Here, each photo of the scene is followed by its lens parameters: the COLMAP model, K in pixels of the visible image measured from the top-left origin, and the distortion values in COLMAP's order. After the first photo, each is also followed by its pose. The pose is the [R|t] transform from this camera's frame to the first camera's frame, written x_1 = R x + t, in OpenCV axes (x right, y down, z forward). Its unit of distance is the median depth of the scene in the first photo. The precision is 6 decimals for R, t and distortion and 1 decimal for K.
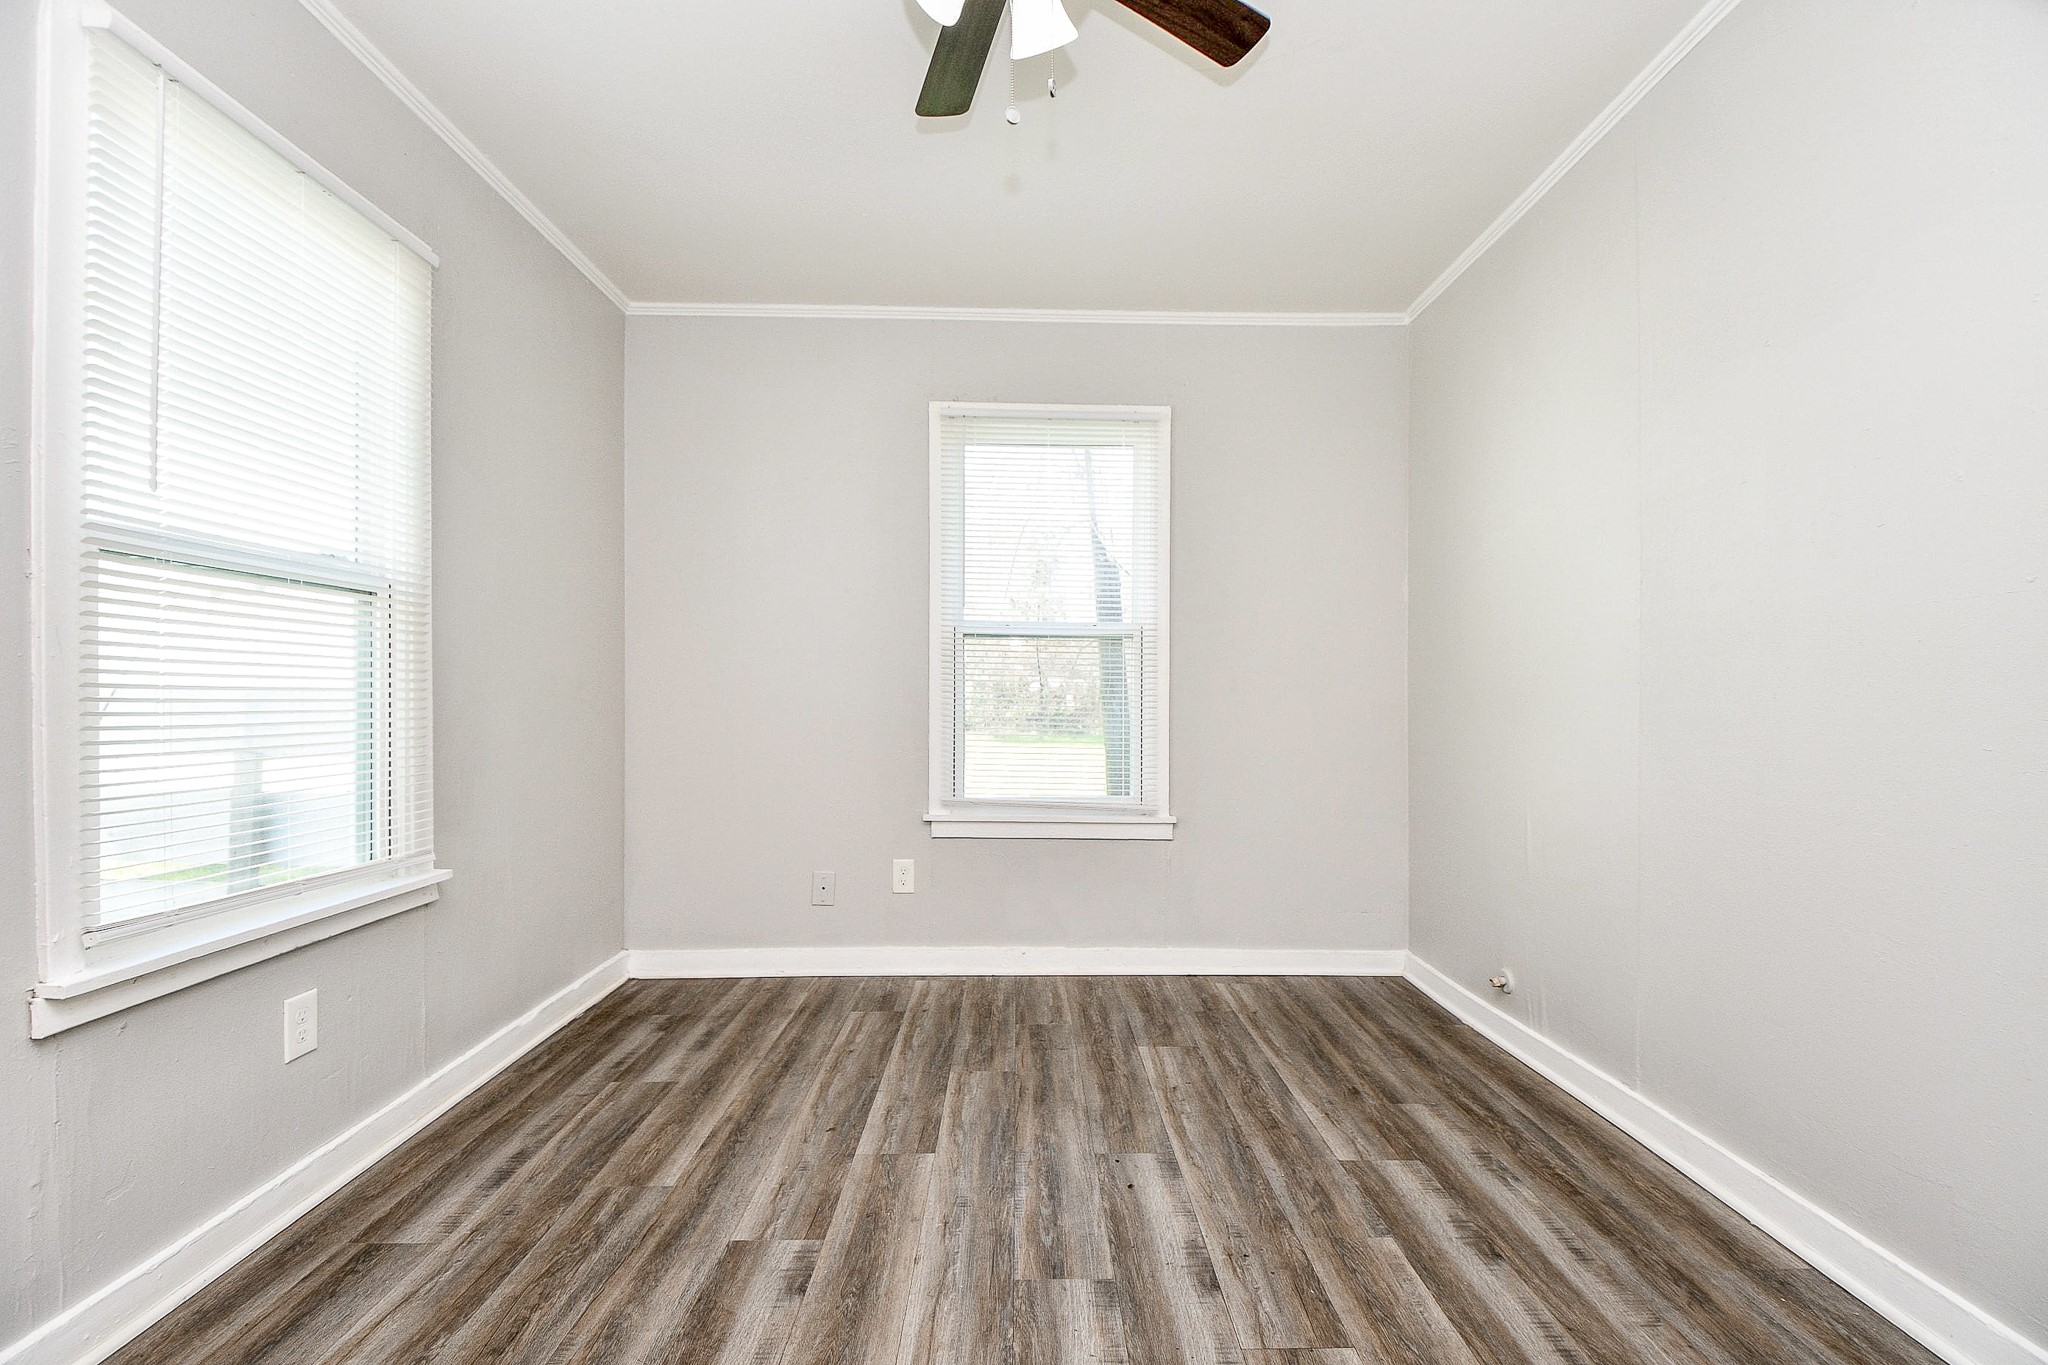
lens RADIAL K [[886.6, 0, 1022.2], [0, 886.6, 679.5], [0, 0, 1]] dist [0.015436, -0.013505]
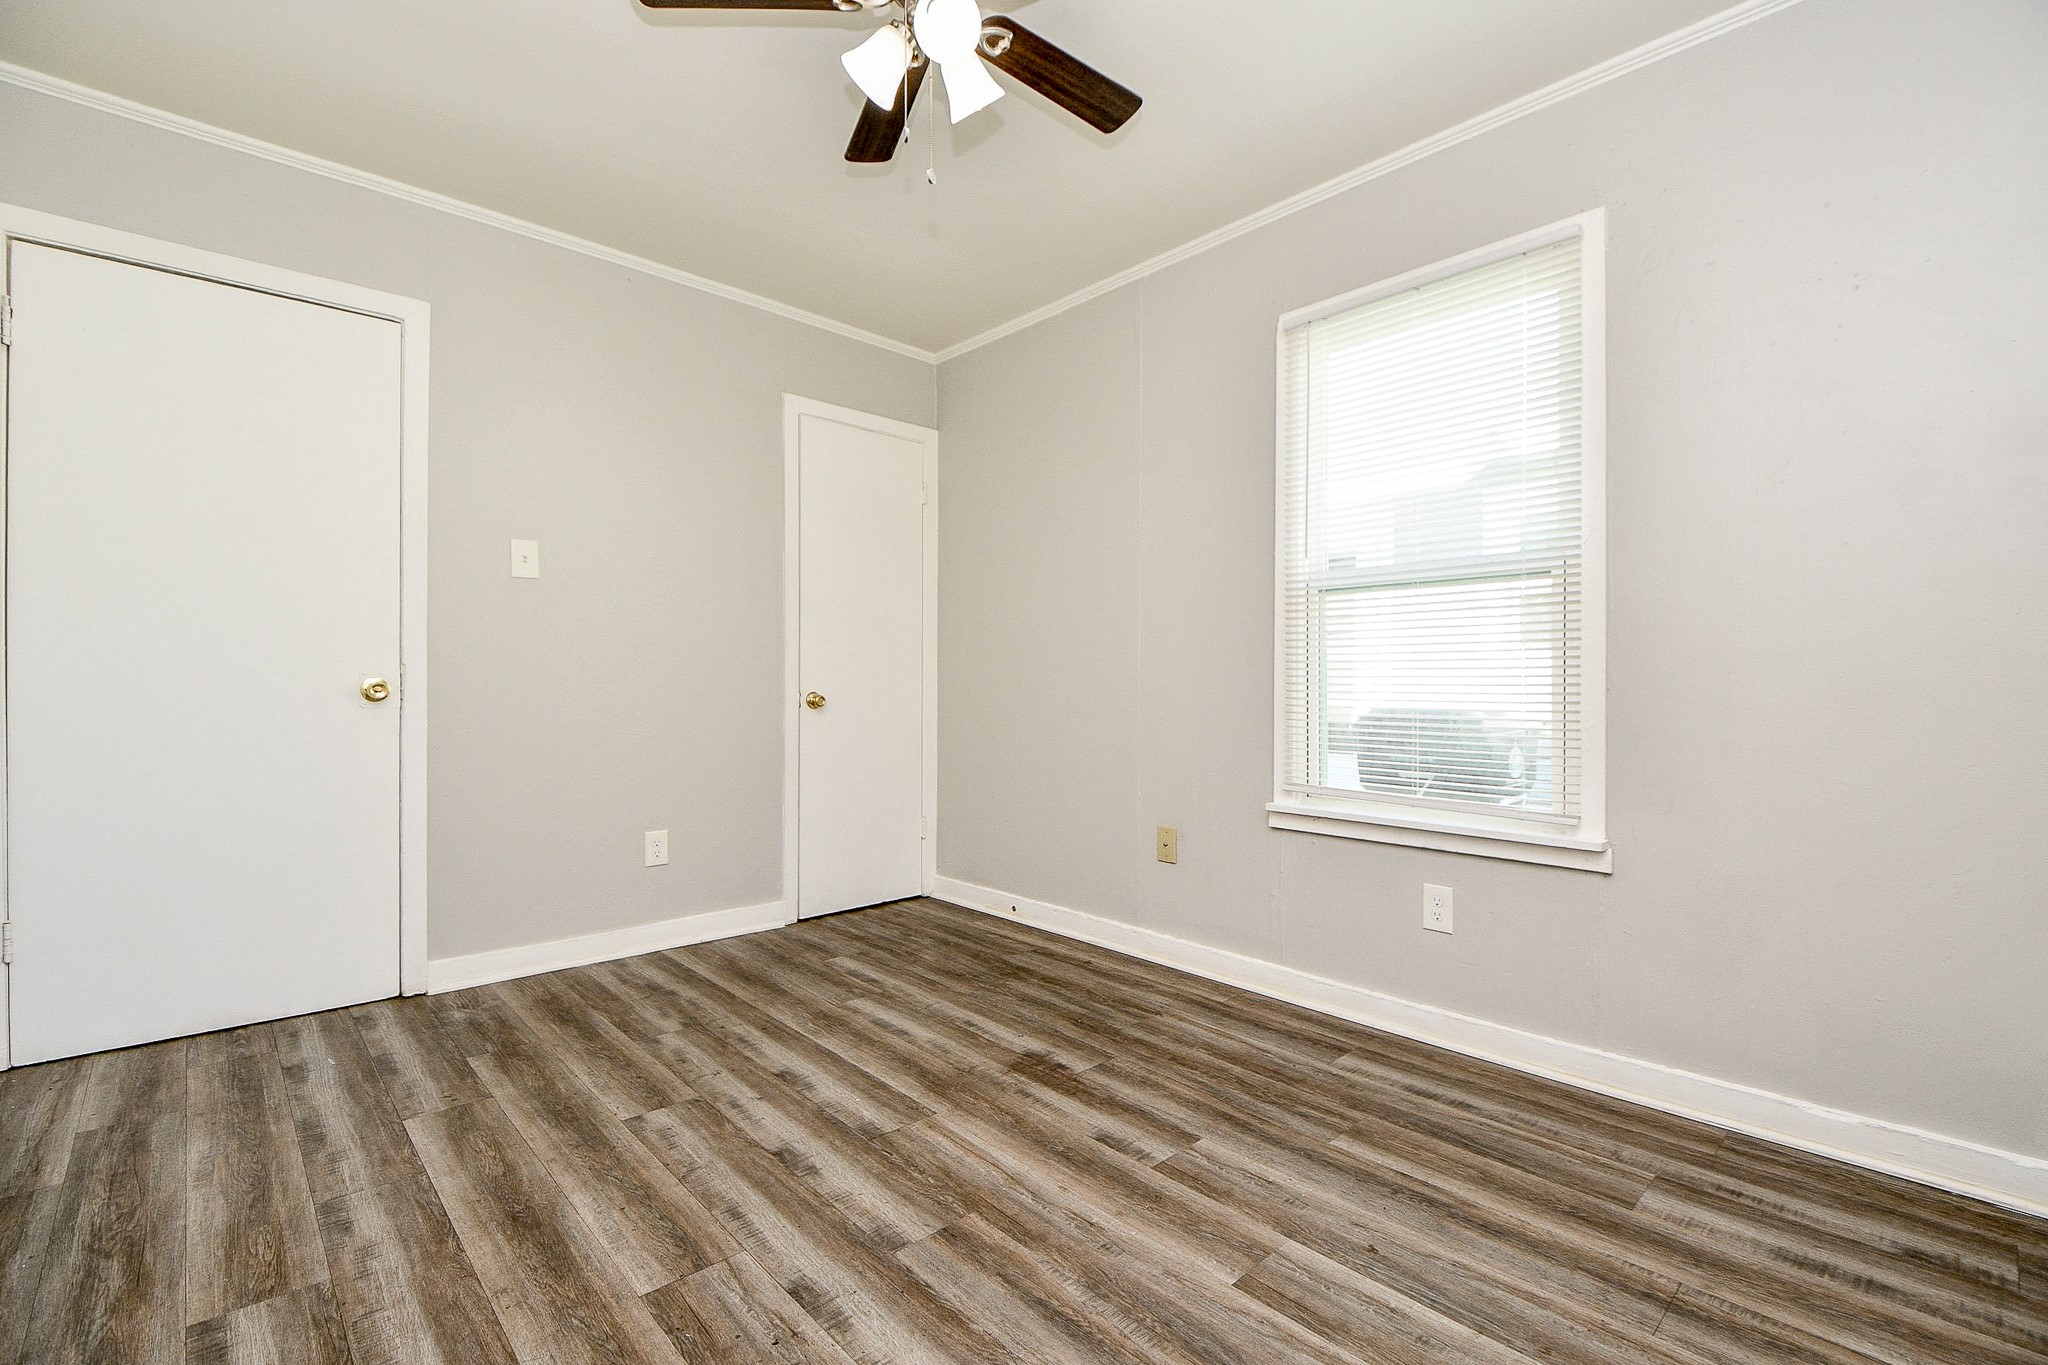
lens RADIAL K [[886.6, 0, 1042.3], [0, 886.6, 660.4], [0, 0, 1]] dist [0.015436, -0.013505]
pose [[-0.717315, -0.019711, -0.696470, 0.495932], [0.008294, 0.999287, -0.036823, 0.047450], [0.696700, -0.032191, -0.716640, 1.343430]]
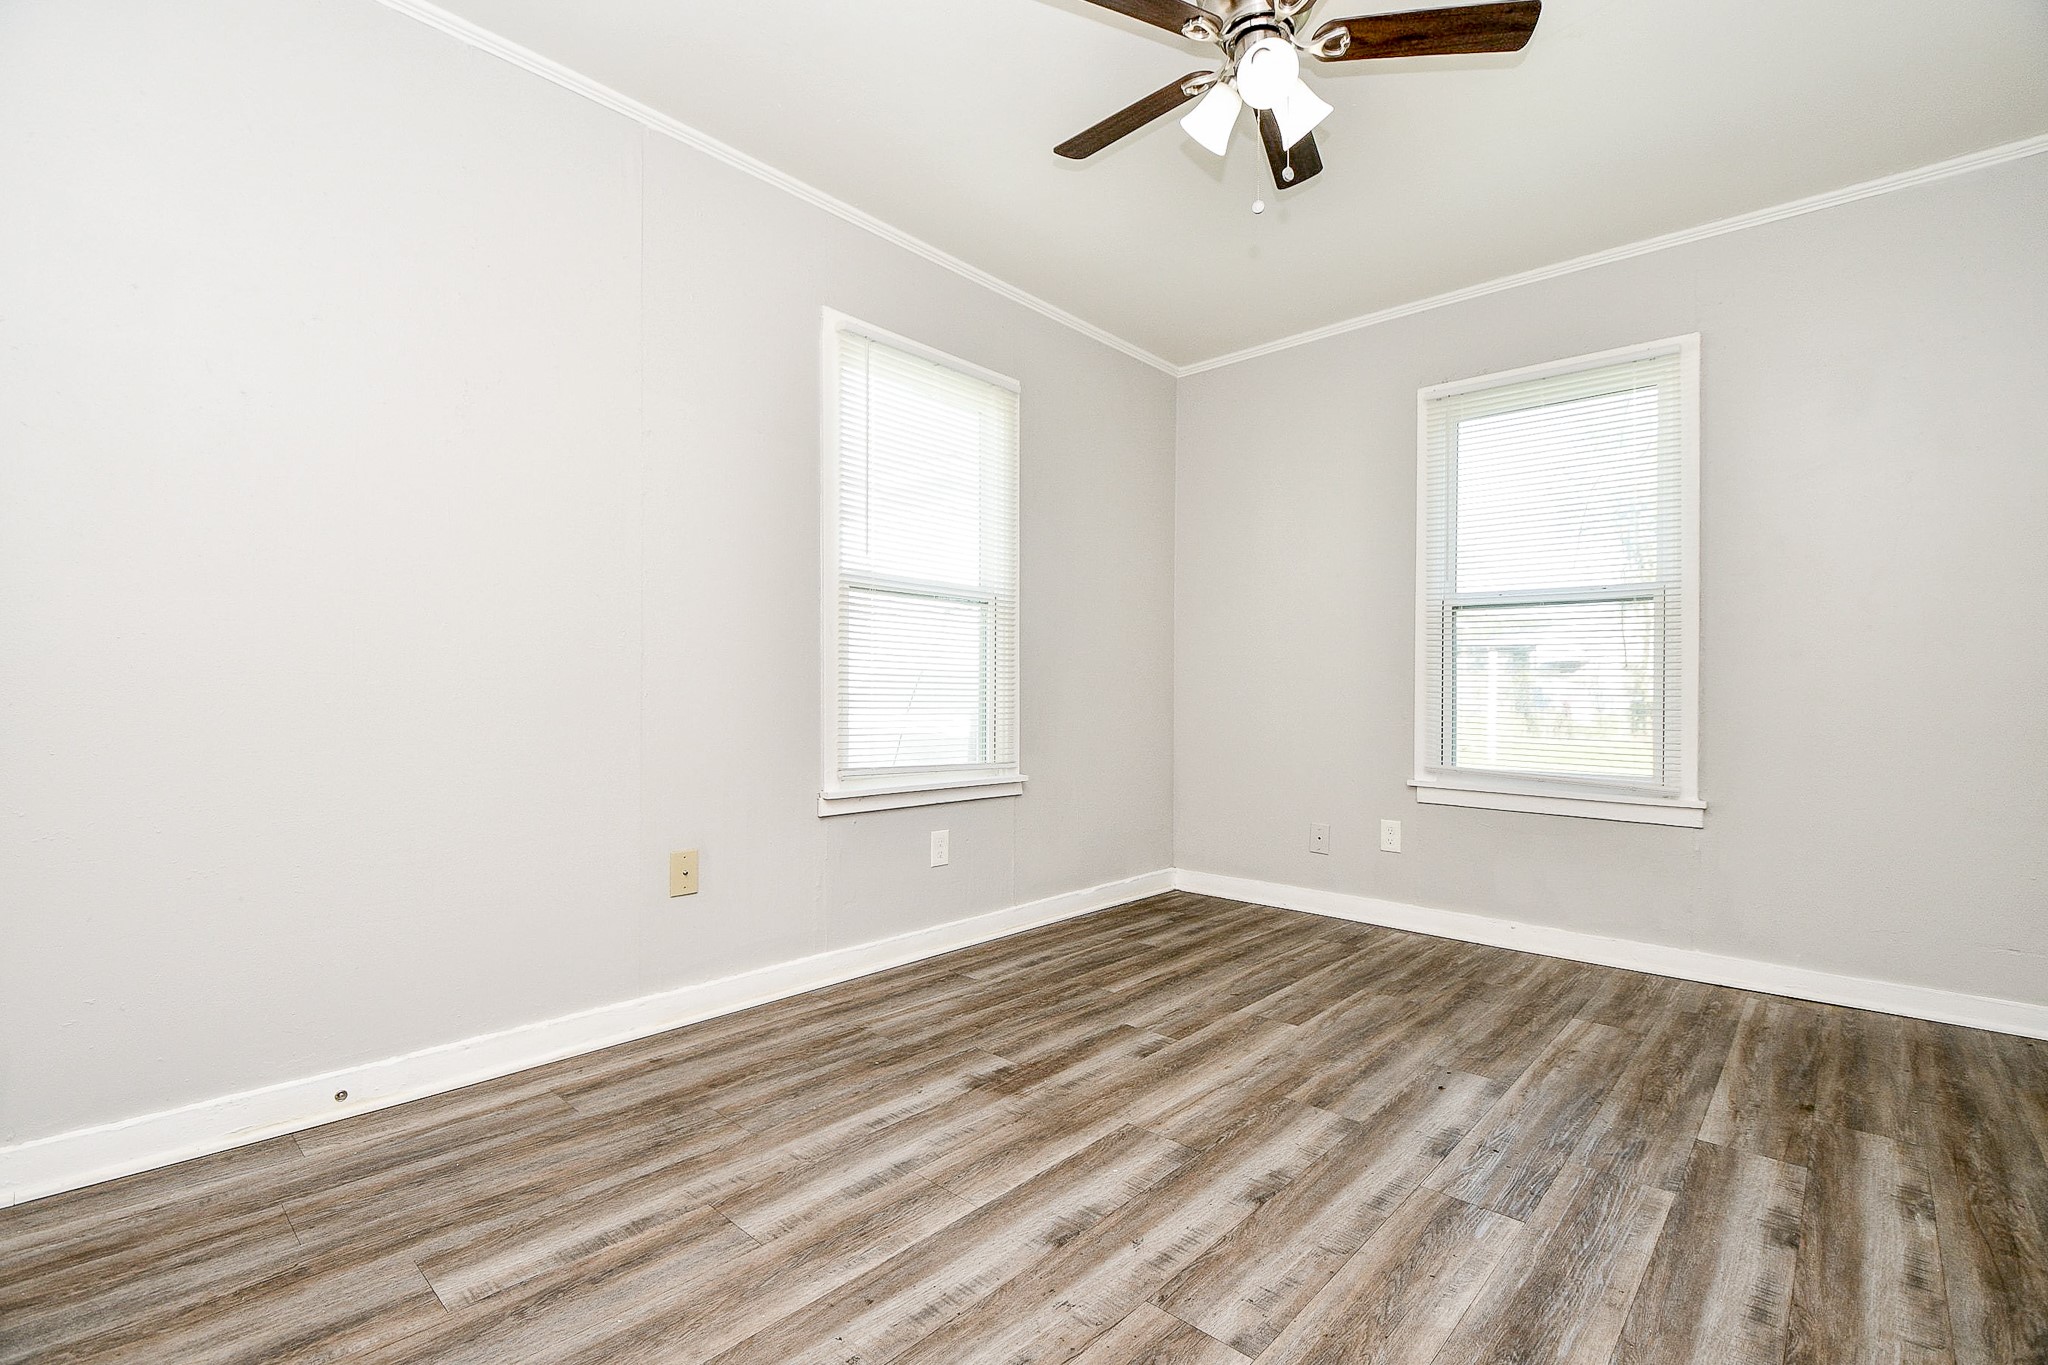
lens RADIAL K [[886.6, 0, 1024.7], [0, 886.6, 671.3], [0, 0, 1]] dist [0.015436, -0.013505]
pose [[0.730140, -0.014521, -0.683143, 0.443821], [0.006516, 0.999877, -0.014290, 0.055311], [0.683266, 0.005983, 0.730145, -0.146023]]
